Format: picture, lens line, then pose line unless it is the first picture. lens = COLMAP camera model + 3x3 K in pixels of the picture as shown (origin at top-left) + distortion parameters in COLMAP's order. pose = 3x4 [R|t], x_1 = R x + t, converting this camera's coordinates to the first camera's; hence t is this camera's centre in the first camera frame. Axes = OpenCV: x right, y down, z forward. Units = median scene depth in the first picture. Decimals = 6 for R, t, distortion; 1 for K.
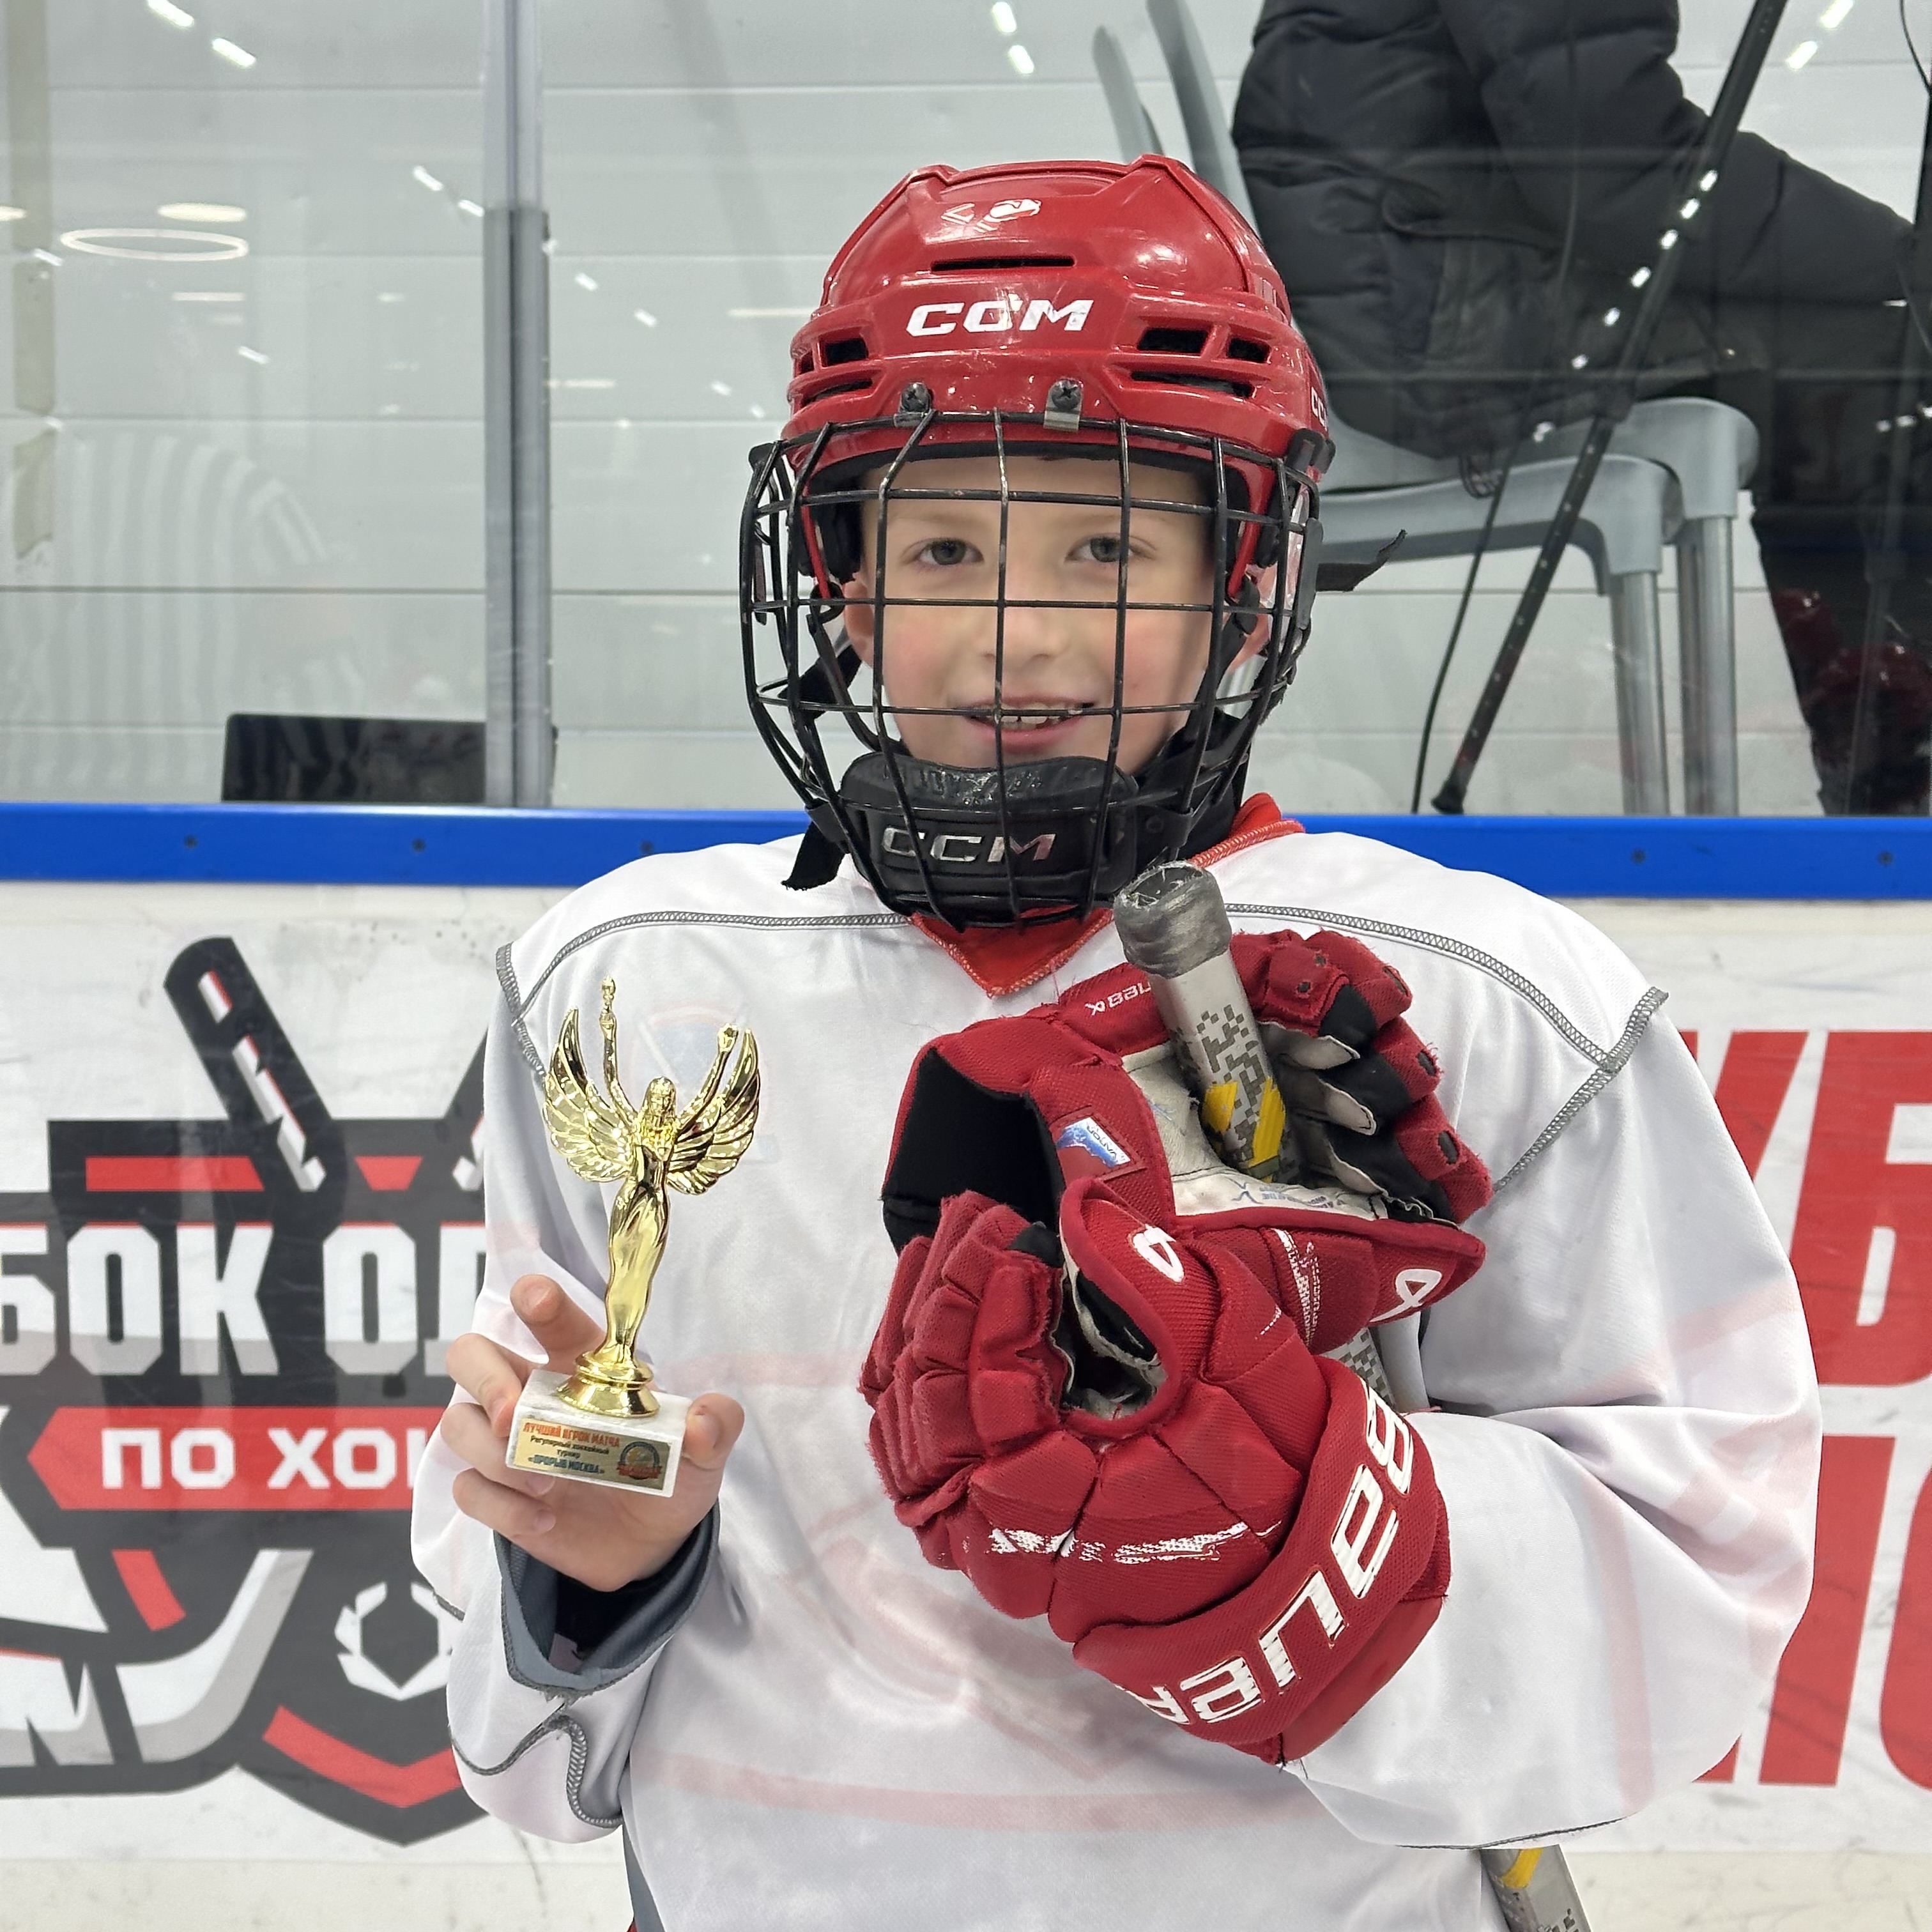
lens RADIAL K [[3511.4, 0, 983.3], [0, 3511.4, 1017.7], [0, 0, 1]] dist [0.126443, 0.000000]
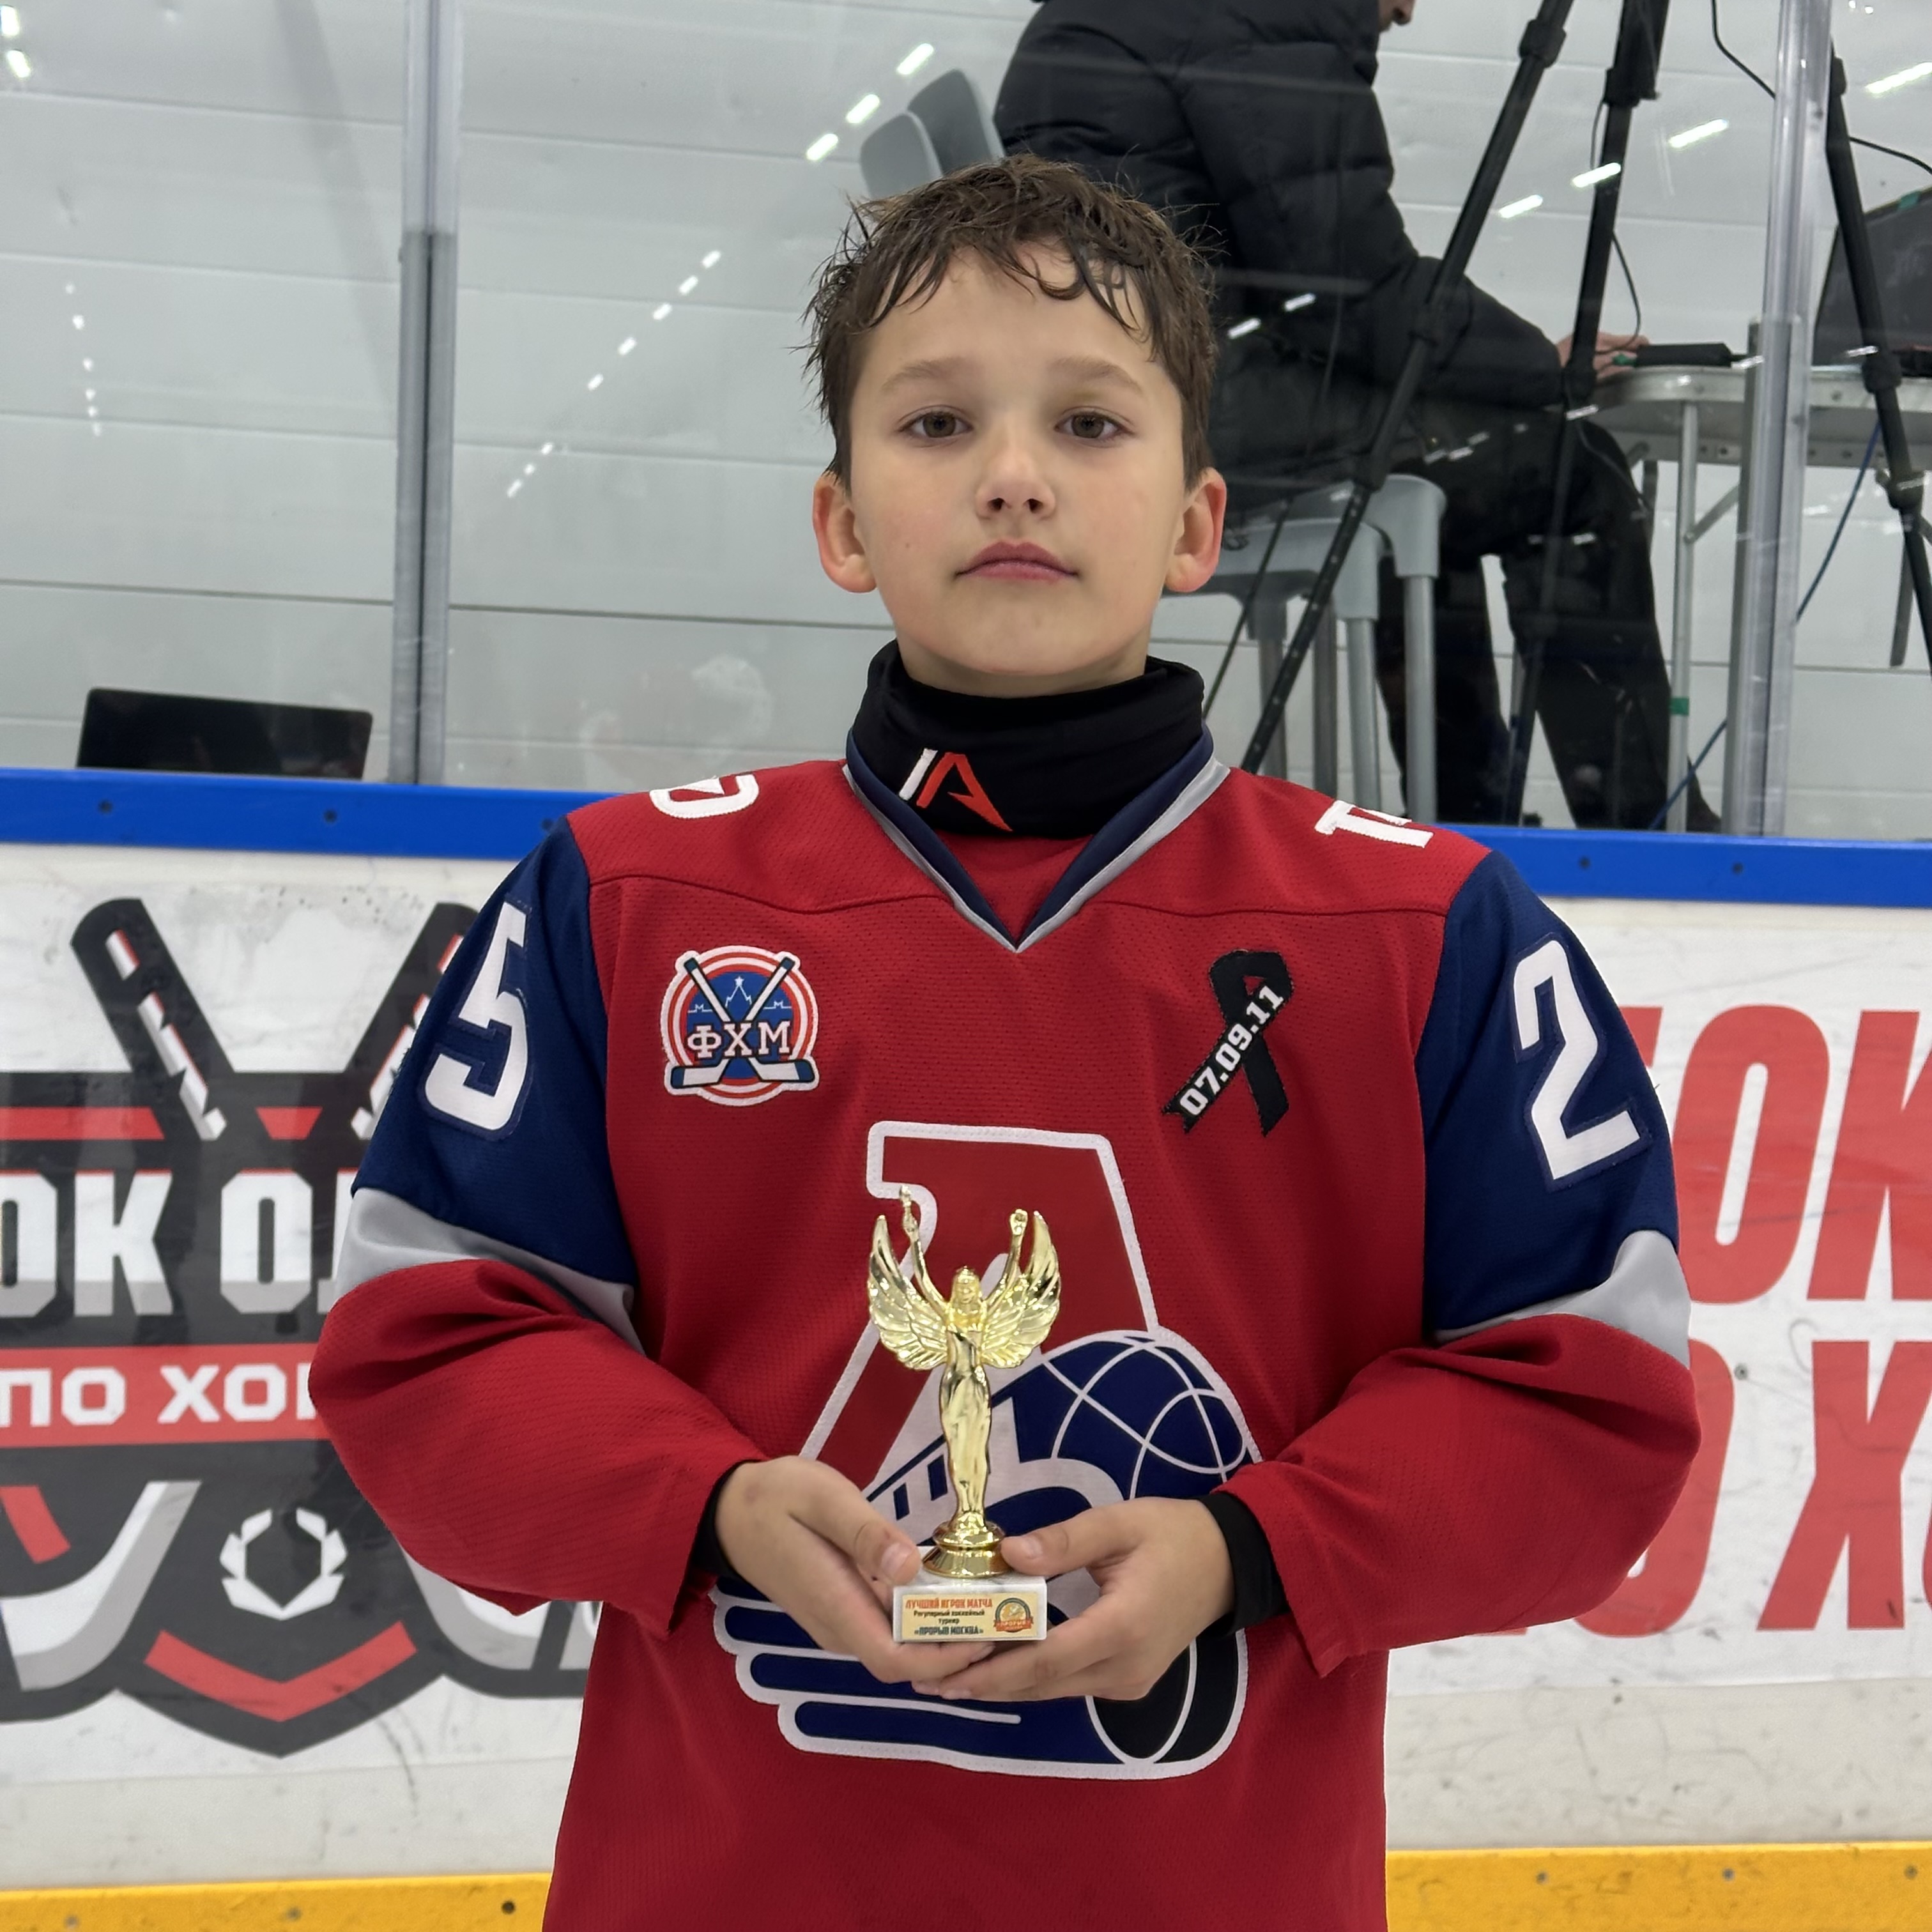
lens RADIAL K [[3511.4, 0, 990.7], [0, 3511.4, 1013.6], [0, 0, 1]] dist [0.126443, 0.000000]
pose [[0.952728, 0.012217, 0.303580, -0.289672], [-0.006849, 0.999801, -0.018742, 0.029384], [-0.303748, 0.015777, 0.952622, -0.082840]]
